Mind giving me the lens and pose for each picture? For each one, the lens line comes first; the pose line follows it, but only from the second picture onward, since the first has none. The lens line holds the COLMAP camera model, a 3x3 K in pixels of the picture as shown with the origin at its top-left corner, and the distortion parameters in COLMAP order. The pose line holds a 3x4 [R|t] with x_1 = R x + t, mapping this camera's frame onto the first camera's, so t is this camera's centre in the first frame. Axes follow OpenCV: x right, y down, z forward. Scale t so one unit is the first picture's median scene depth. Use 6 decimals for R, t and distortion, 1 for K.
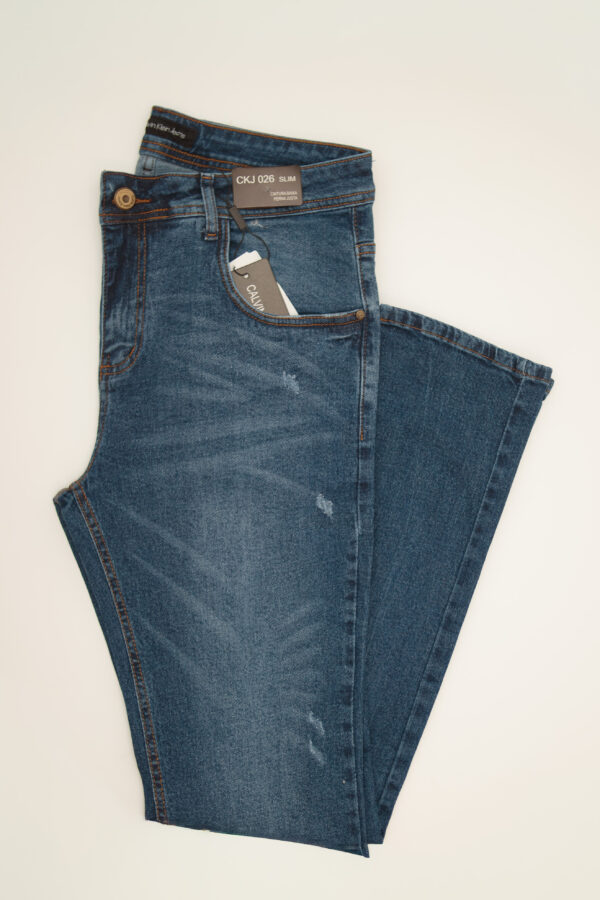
lens RADIAL K [[1435.8, 0, 300.0], [0, 1435.8, 450.0], [0, 0, 1]] dist [-0.200789, 0.091233]
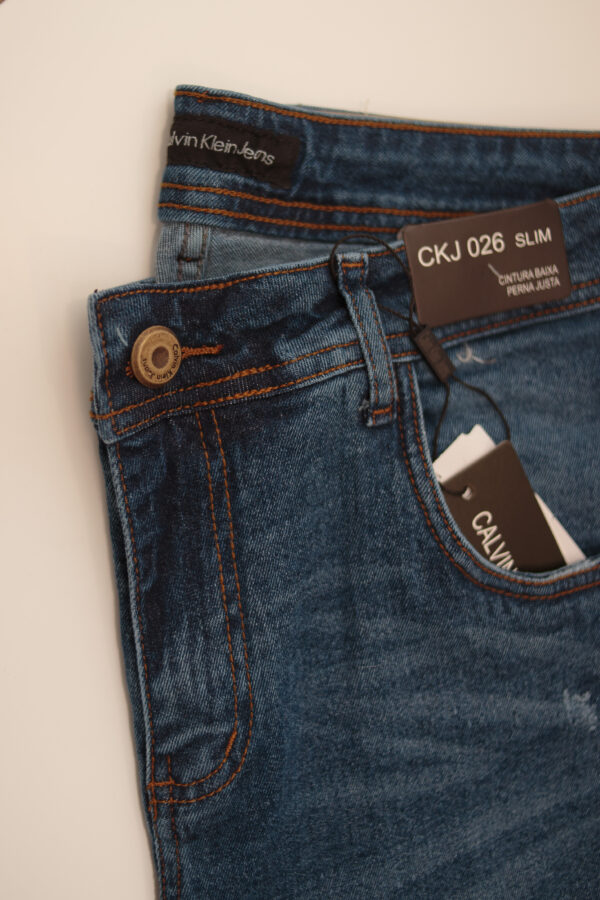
lens RADIAL K [[1435.8, 0, 300.0], [0, 1435.8, 450.0], [0, 0, 1]] dist [-0.200789, 0.091233]
pose [[0.969902, -0.155270, 0.187565, -0.157705], [0.132576, 0.982863, 0.128082, -0.192104], [-0.204238, -0.099360, 0.973866, 0.620230]]
